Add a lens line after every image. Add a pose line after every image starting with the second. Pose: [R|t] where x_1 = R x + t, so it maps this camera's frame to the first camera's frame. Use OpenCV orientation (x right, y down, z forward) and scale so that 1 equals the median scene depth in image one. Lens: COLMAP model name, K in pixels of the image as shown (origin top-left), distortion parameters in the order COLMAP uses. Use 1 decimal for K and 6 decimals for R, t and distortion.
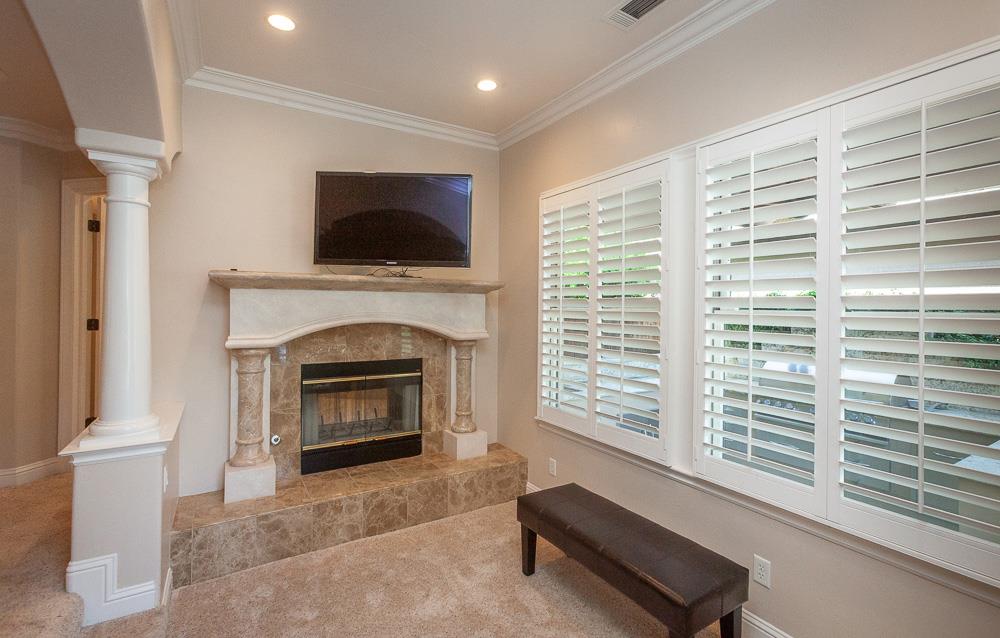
lens RADIAL K [[453.8, 0, 499.8], [0, 453.8, 308.3], [0, 0, 1]] dist [-0.007457, 0.003310]
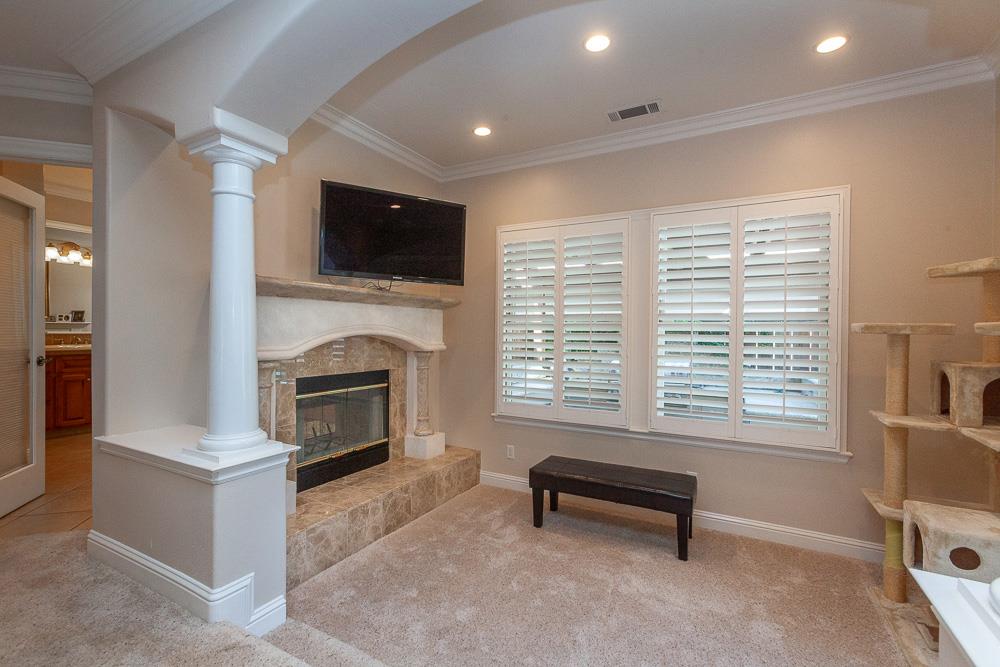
lens RADIAL K [[450.0, 0, 502.3], [0, 450.0, 337.0], [0, 0, 1]] dist [-0.000413, 0.001612]
pose [[0.868236, -0.008576, 0.496078, -0.515411], [0.002032, 0.999904, 0.013730, 0.023365], [-0.496148, -0.010913, 0.868170, -0.040941]]
